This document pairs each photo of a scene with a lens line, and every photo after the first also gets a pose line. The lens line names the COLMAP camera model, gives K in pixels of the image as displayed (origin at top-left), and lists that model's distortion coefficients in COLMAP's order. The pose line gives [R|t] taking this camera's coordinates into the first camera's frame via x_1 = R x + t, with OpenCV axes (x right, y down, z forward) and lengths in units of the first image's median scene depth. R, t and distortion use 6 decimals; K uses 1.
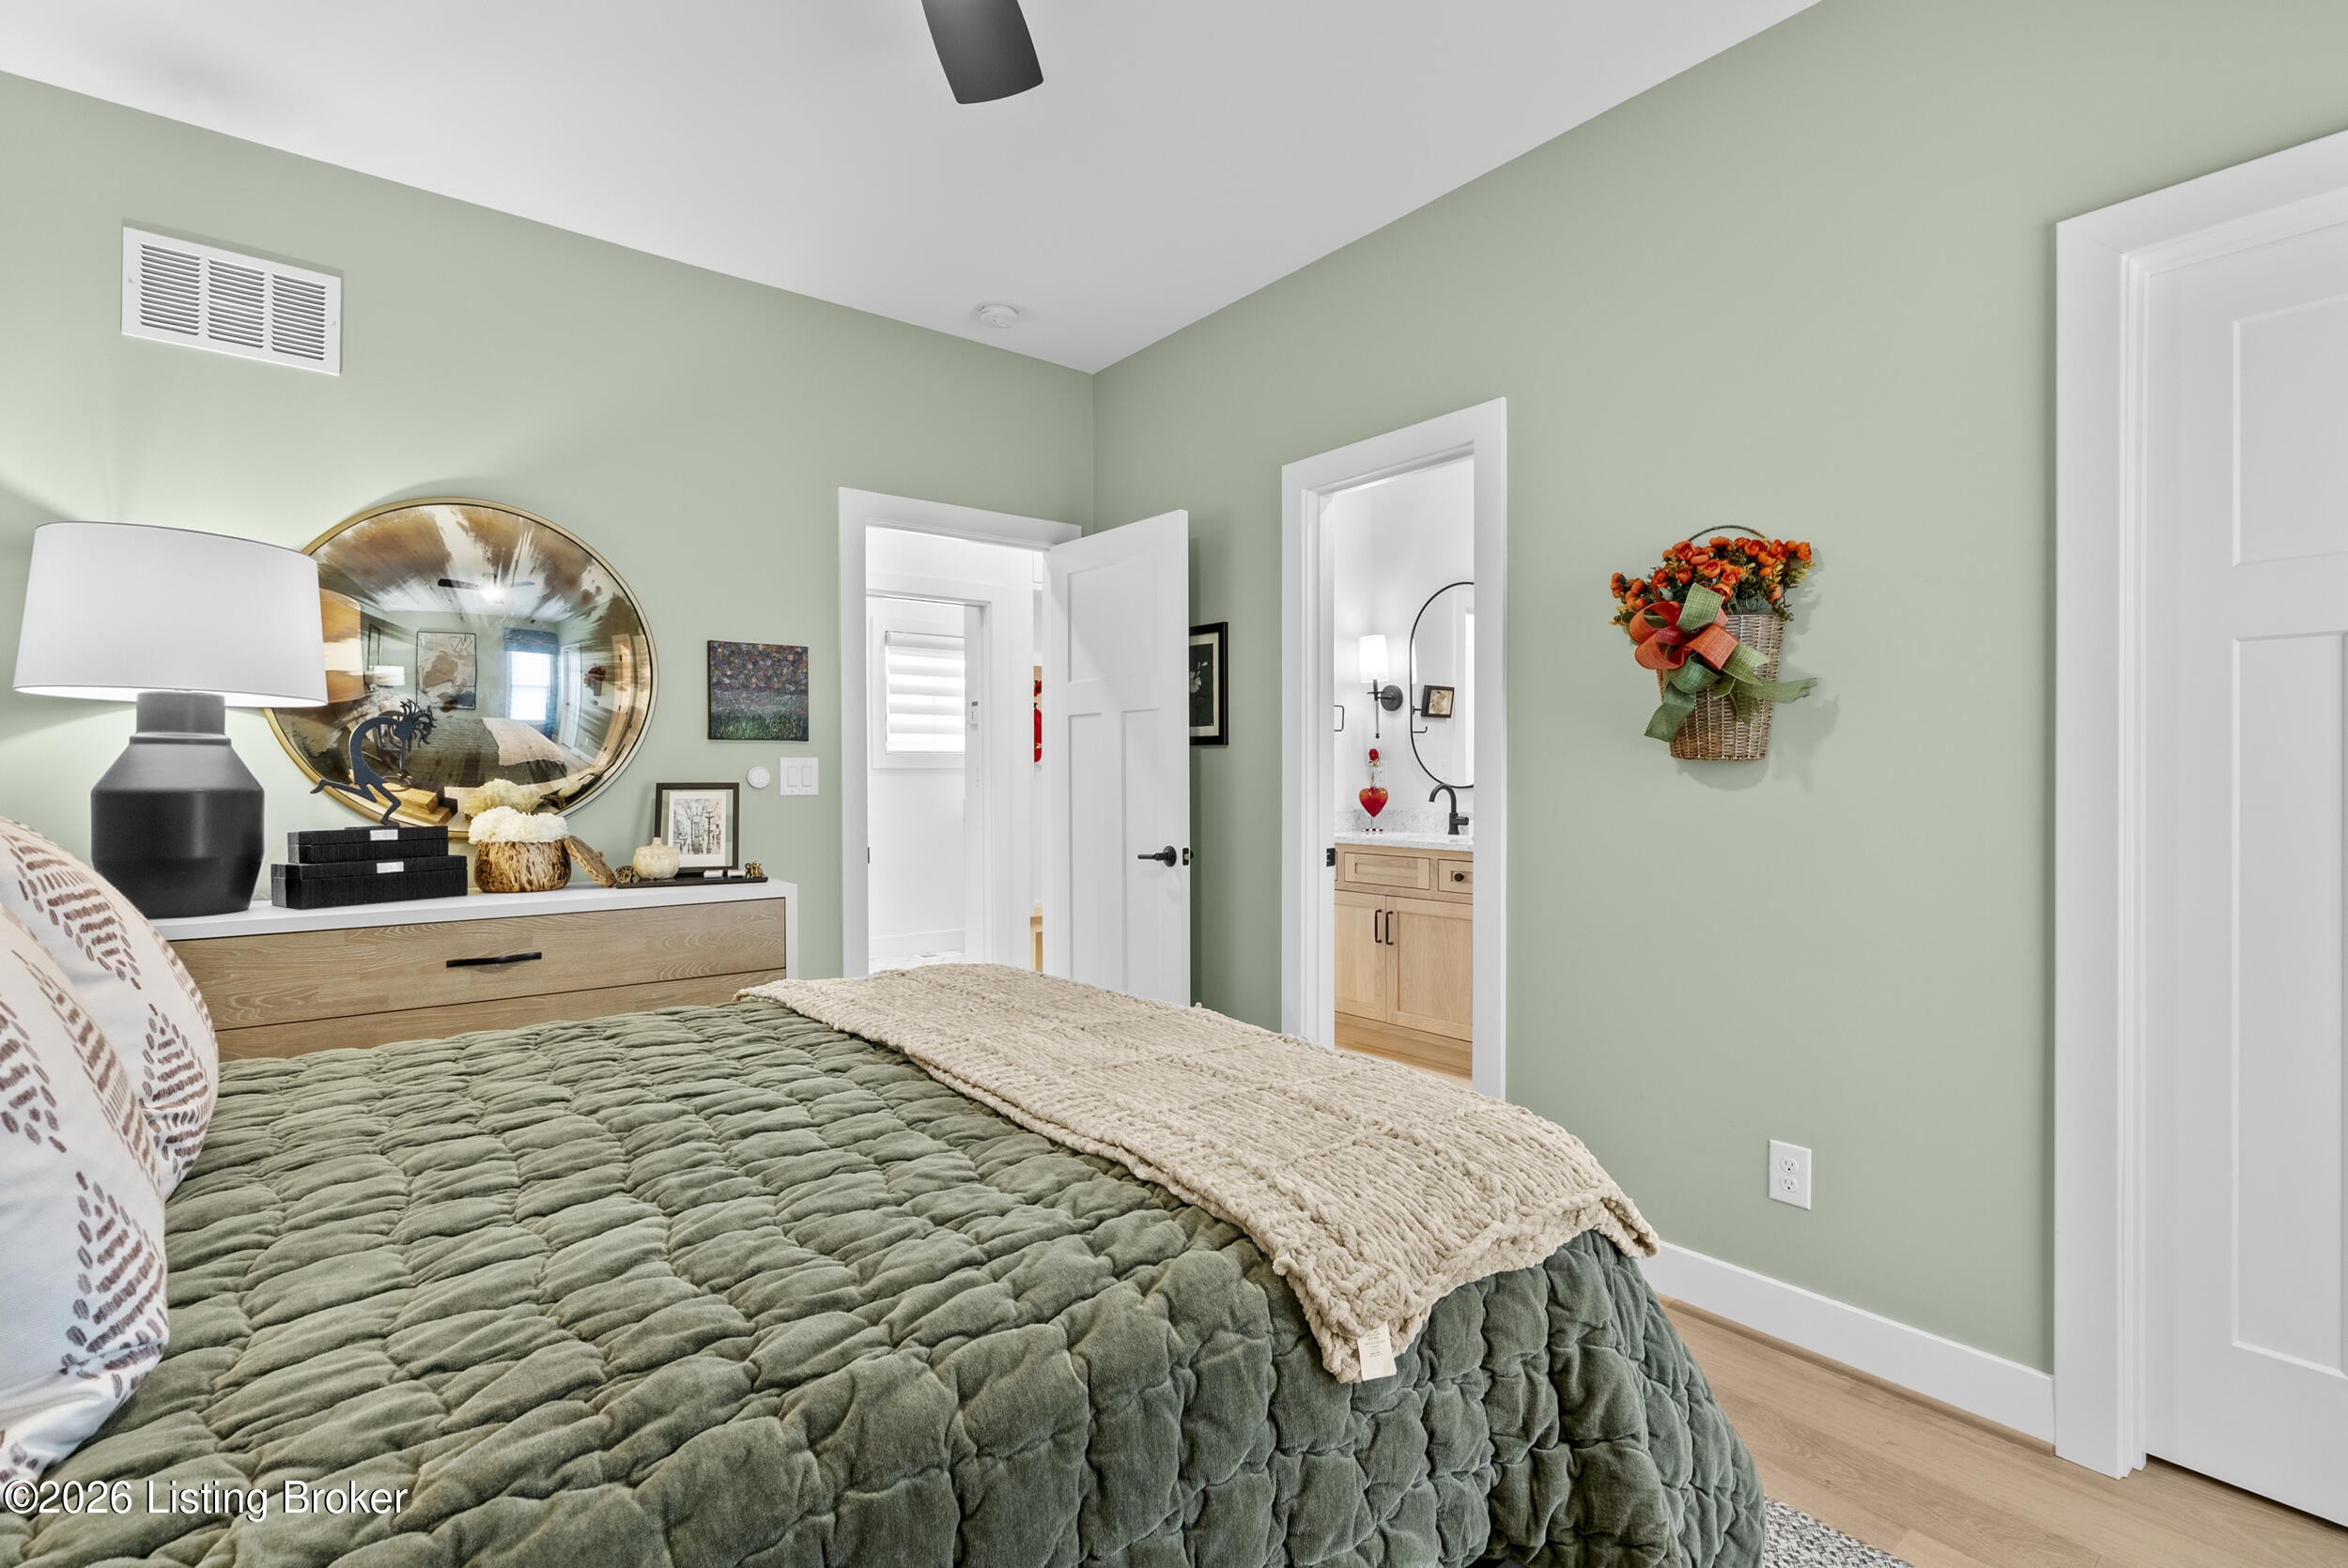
lens RADIAL K [[1084.5, 0, 1195.2], [0, 1084.5, 778.5], [0, 0, 1]] dist [-0.000143, 0.000204]
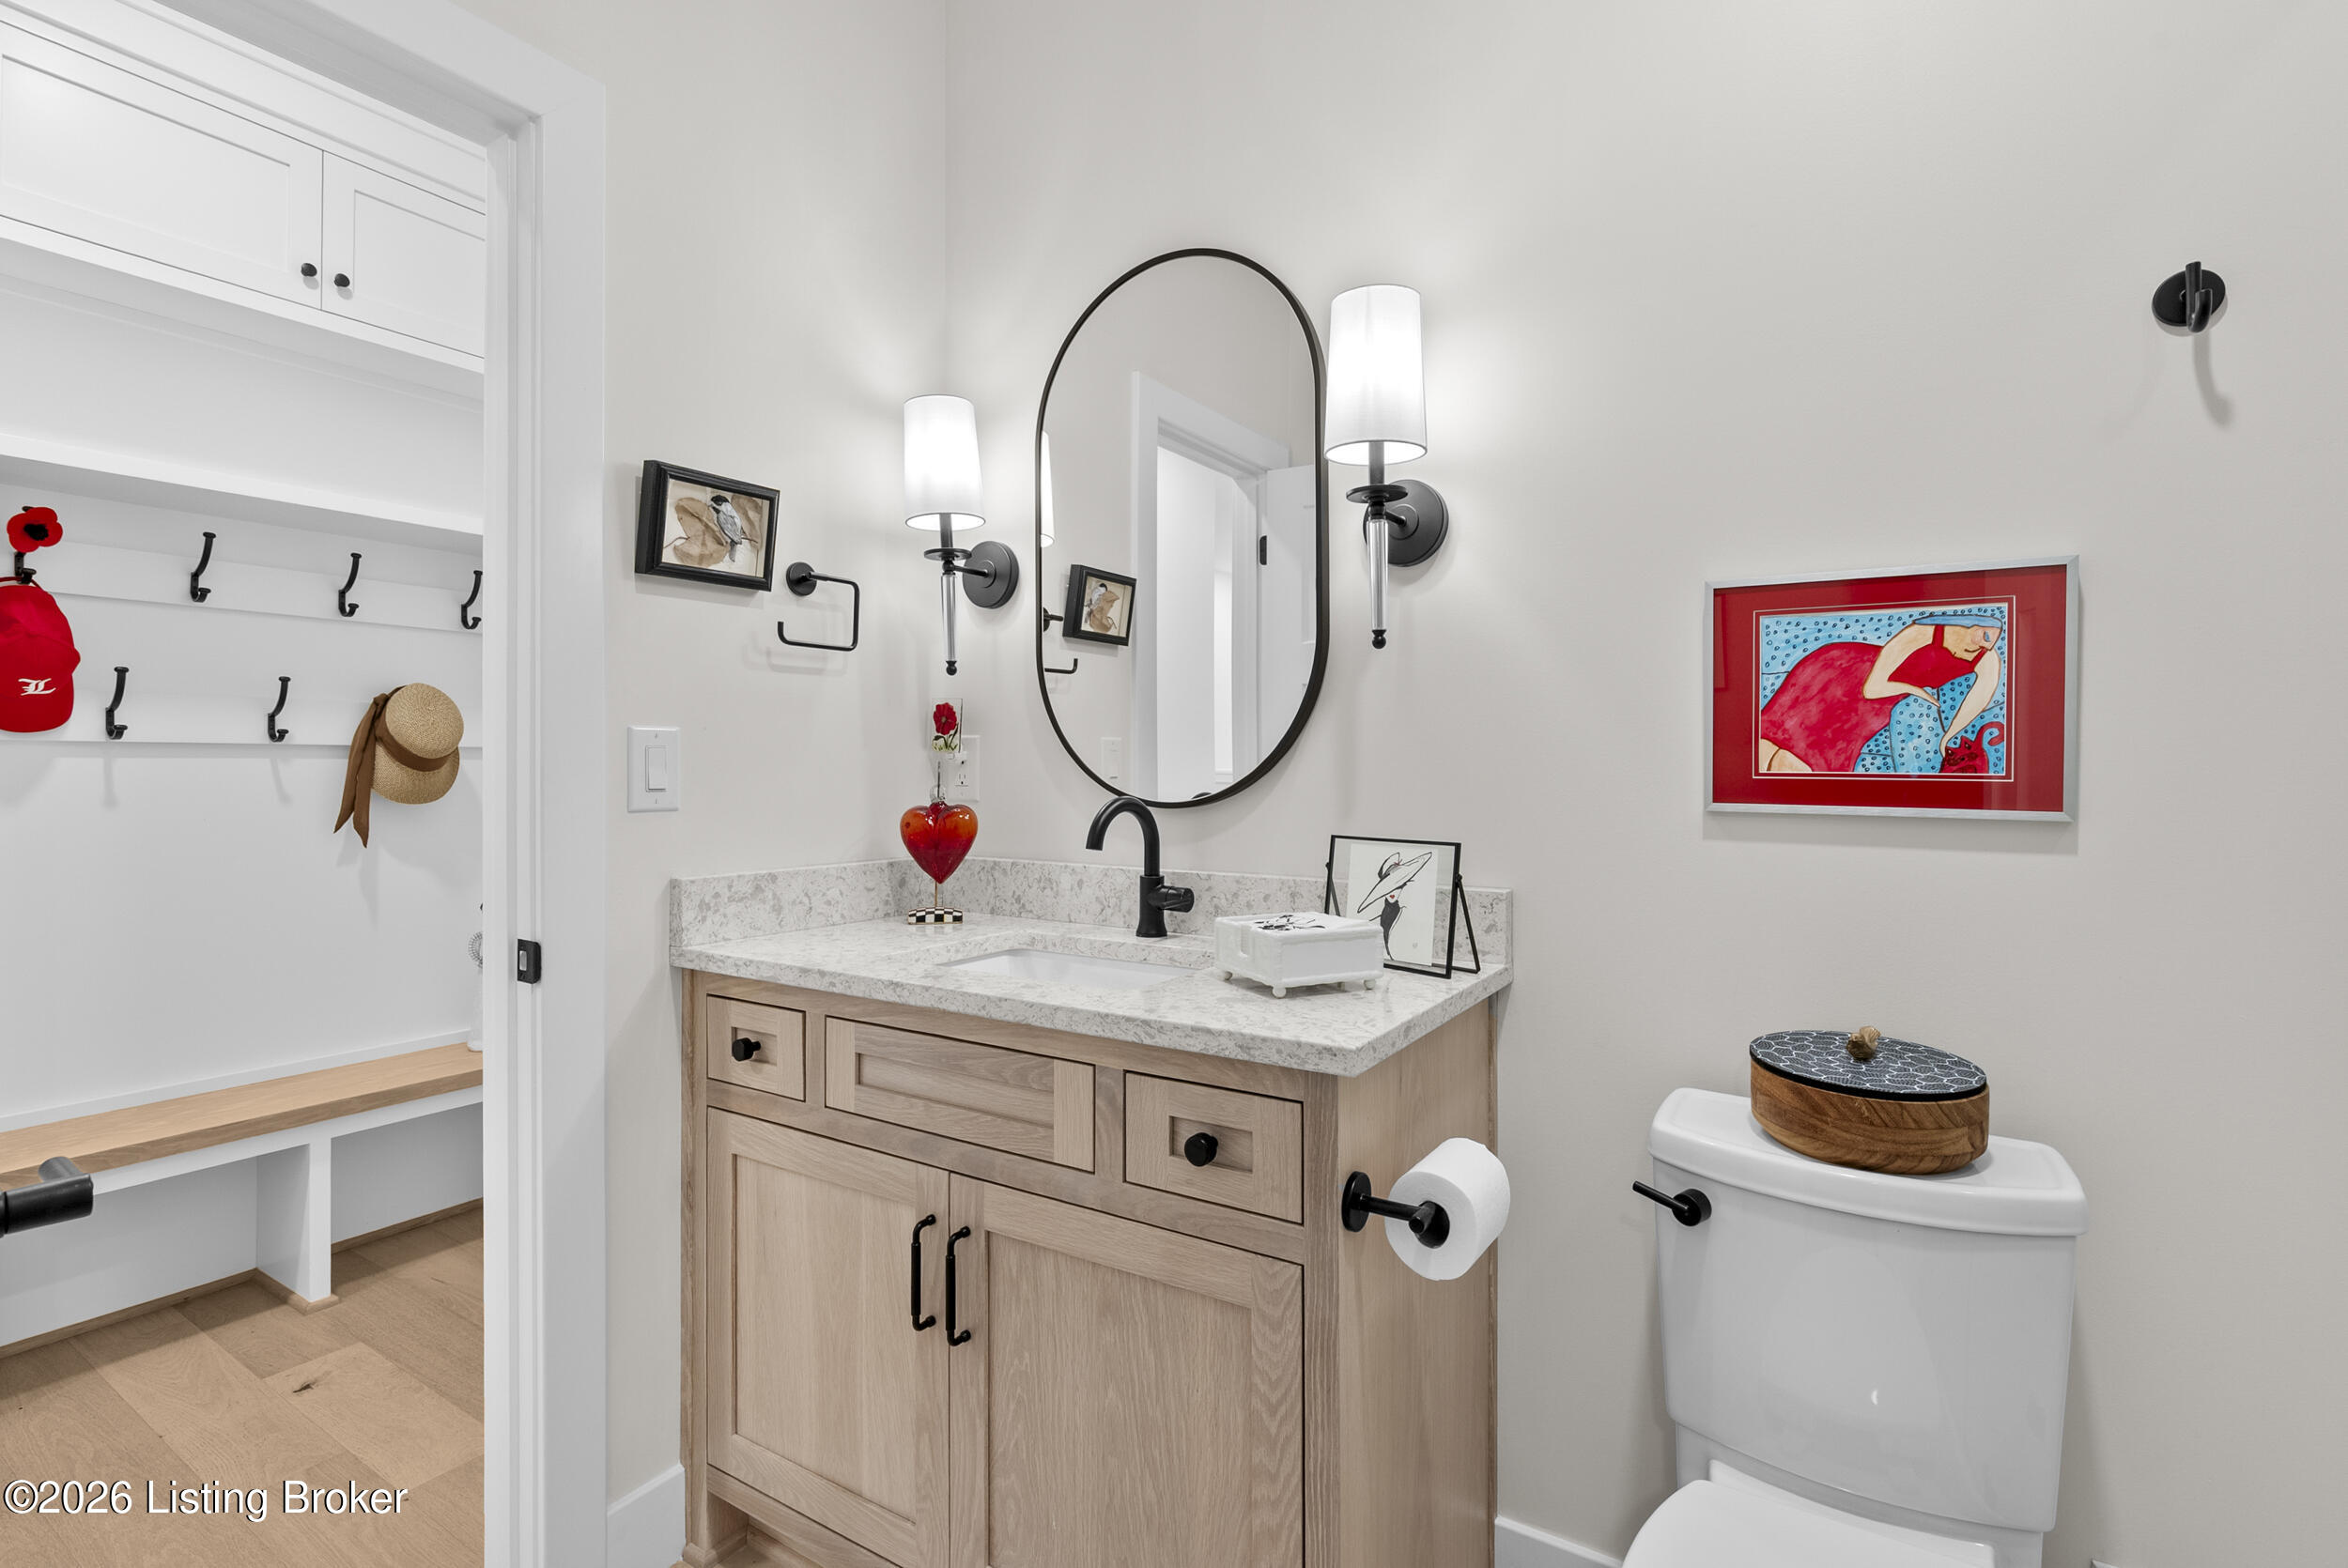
lens RADIAL K [[1084.5, 0, 1173.1], [0, 1084.5, 750.4], [0, 0, 1]] dist [-0.000143, 0.000204]
pose [[0.952434, 0.007509, 0.304652, 0.128874], [-0.001858, 0.999821, -0.018834, -0.003488], [-0.304739, 0.017373, 0.952278, 0.626043]]
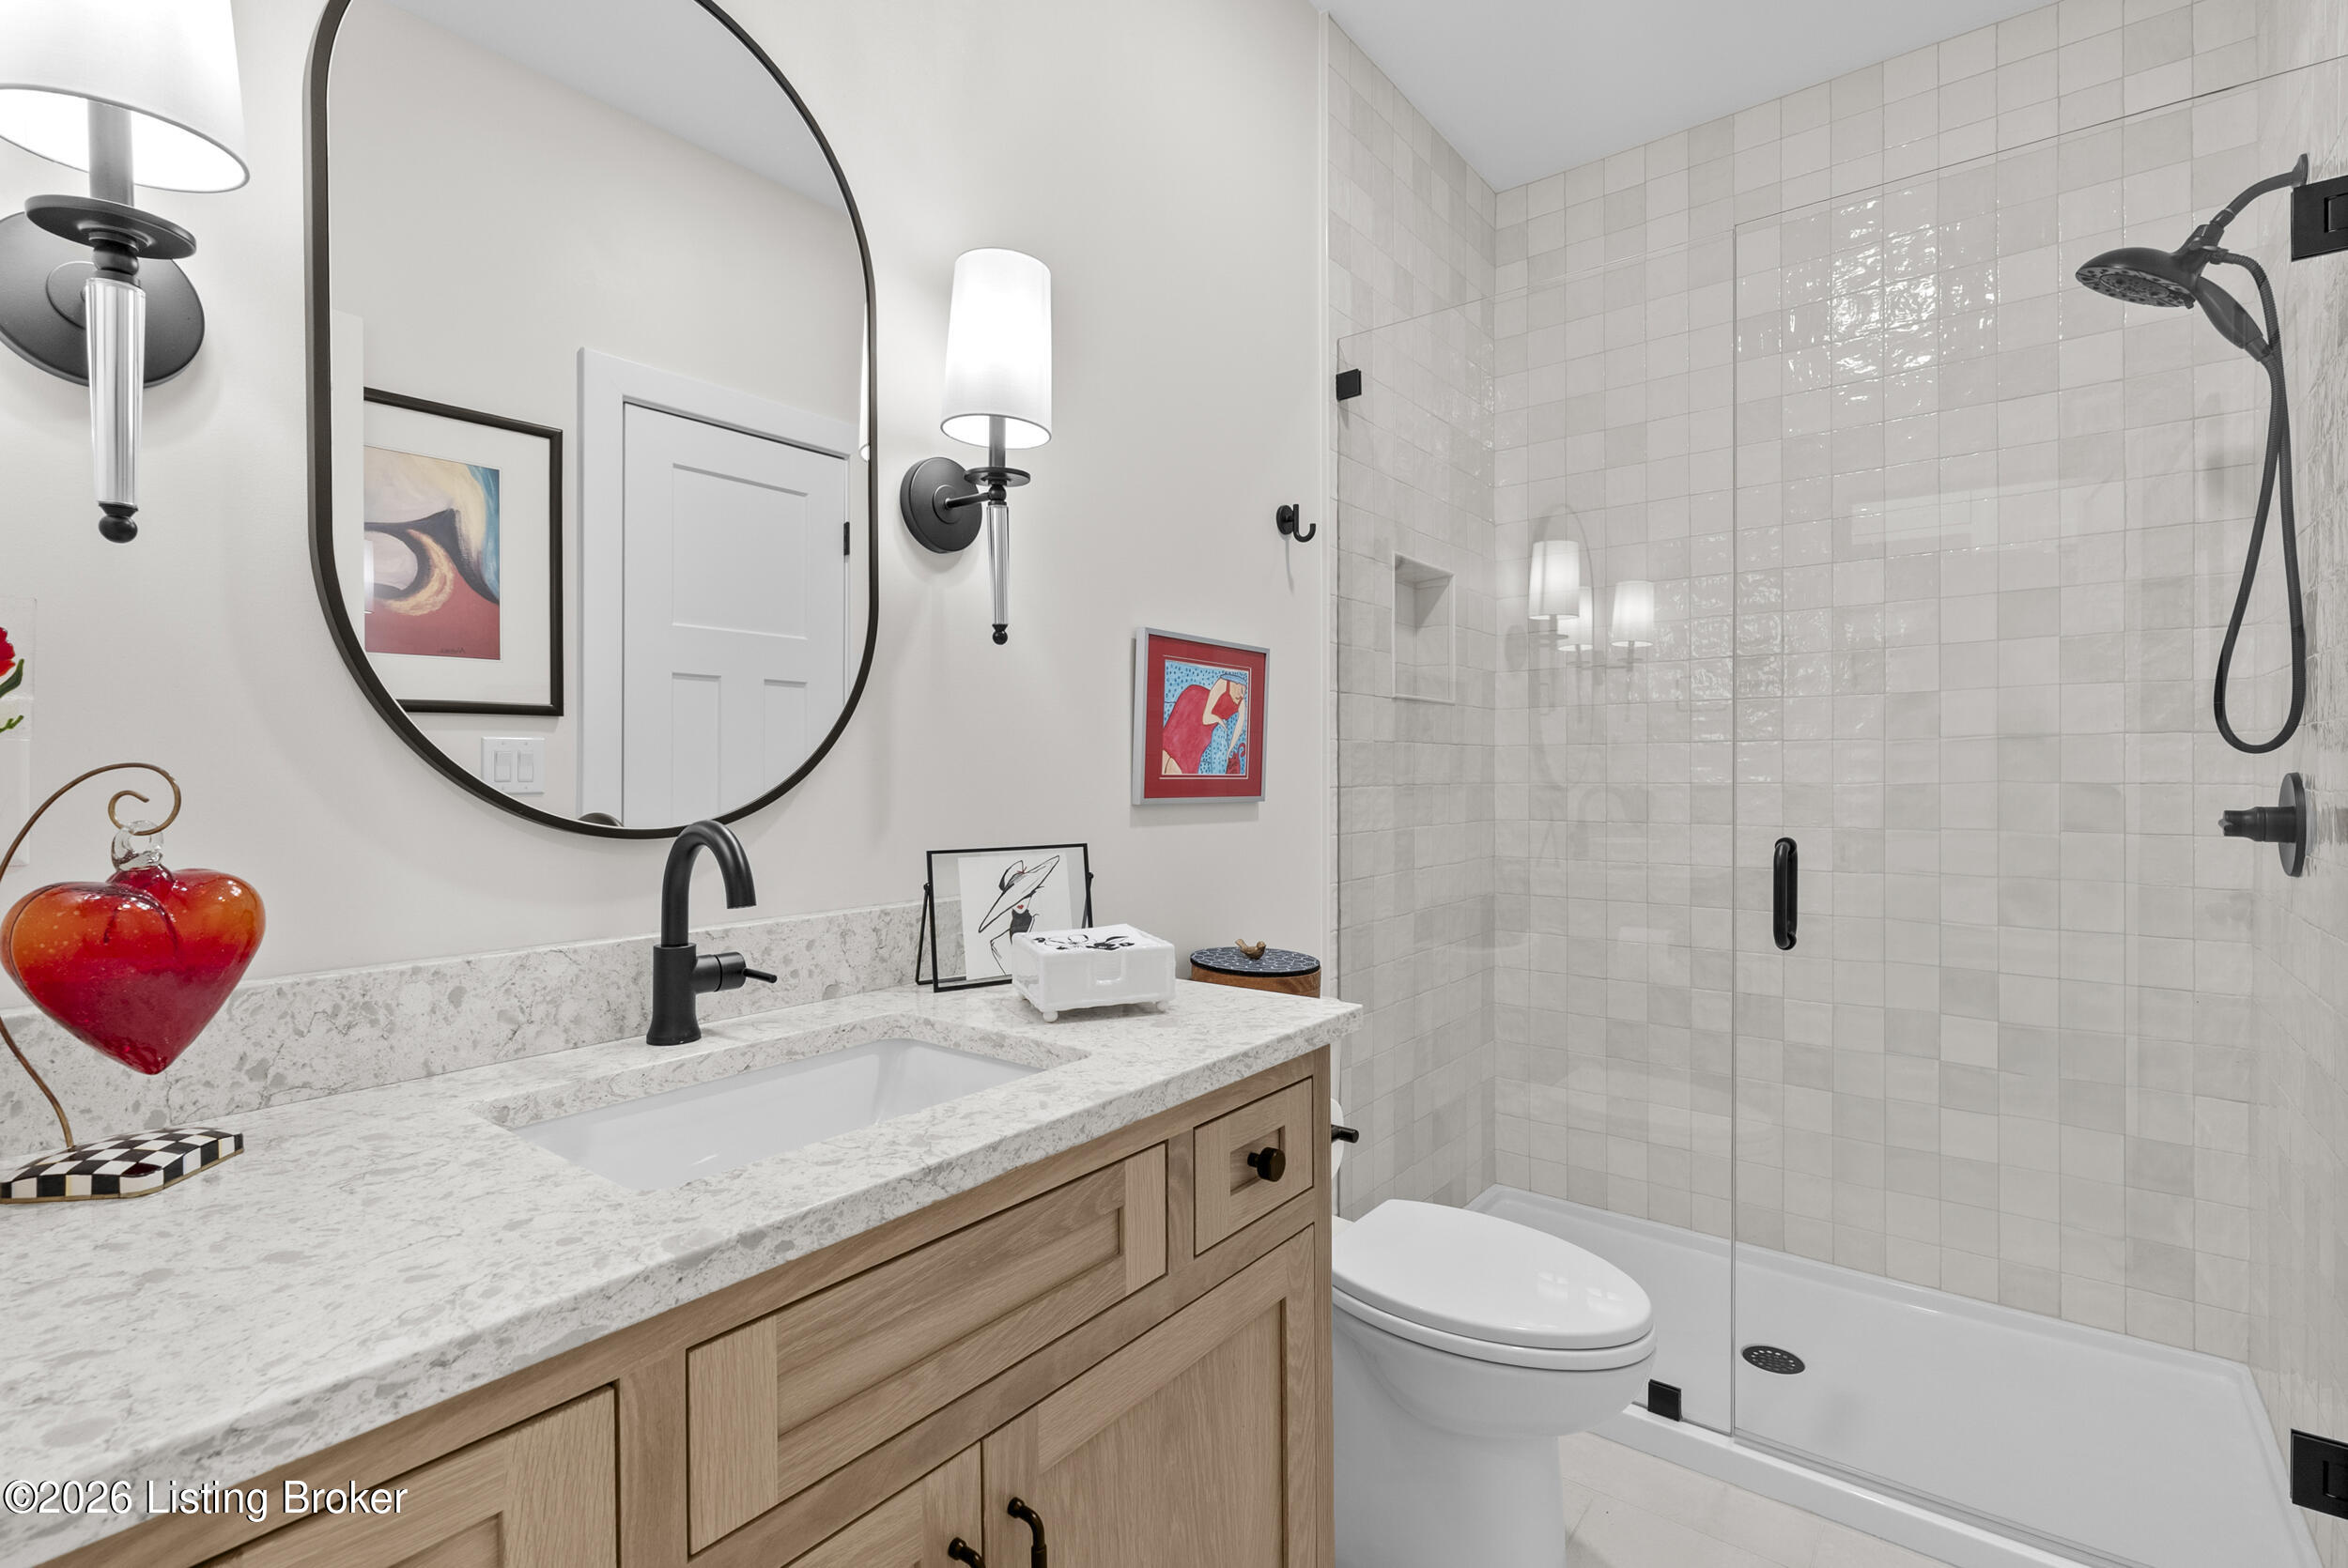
lens RADIAL K [[1084.5, 0, 1170.6], [0, 1084.5, 781.3], [0, 0, 1]] dist [-0.000143, 0.000204]
pose [[-0.209008, -0.005187, 0.977900, -0.008117], [0.008421, 0.999939, 0.007104, -0.003706], [-0.977878, 0.009720, -0.208952, 0.911121]]
